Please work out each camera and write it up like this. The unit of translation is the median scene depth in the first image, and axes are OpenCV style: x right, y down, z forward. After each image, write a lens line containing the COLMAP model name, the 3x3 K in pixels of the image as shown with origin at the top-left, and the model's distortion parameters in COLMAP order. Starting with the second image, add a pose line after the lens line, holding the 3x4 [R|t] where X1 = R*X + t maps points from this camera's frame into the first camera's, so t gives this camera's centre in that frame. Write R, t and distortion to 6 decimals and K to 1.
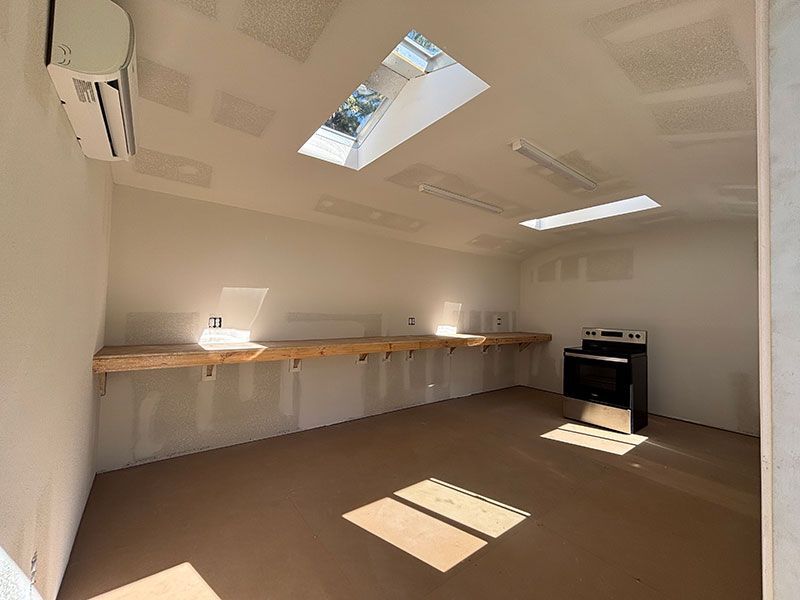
lens RADIAL K [[327.3, 0, 401.0], [0, 327.3, 295.6], [0, 0, 1]] dist [0.000724, 0.000044]
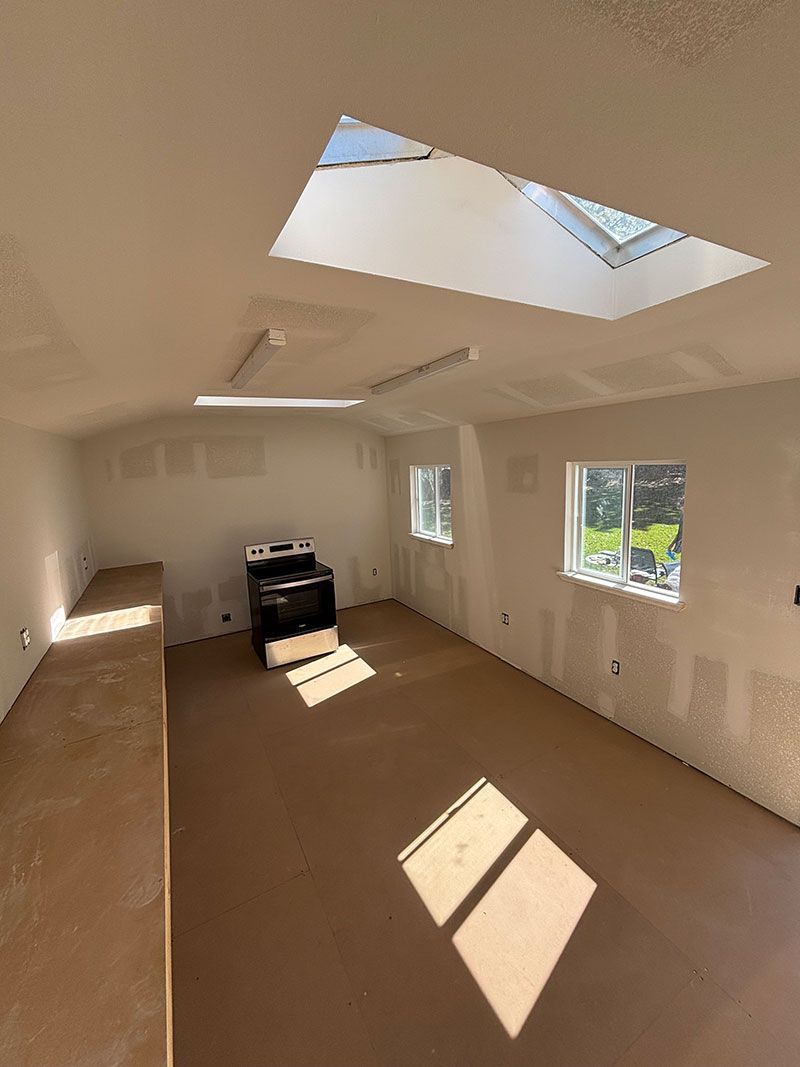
lens RADIAL K [[436.6, 0, 399.5], [0, 436.6, 524.9], [0, 0, 1]] dist [0.000724, 0.000044]
pose [[0.148268, -0.184223, 0.971637, -0.484576], [0.001573, 0.982539, 0.186050, -0.186992], [-0.988946, -0.026057, 0.145969, 0.709751]]
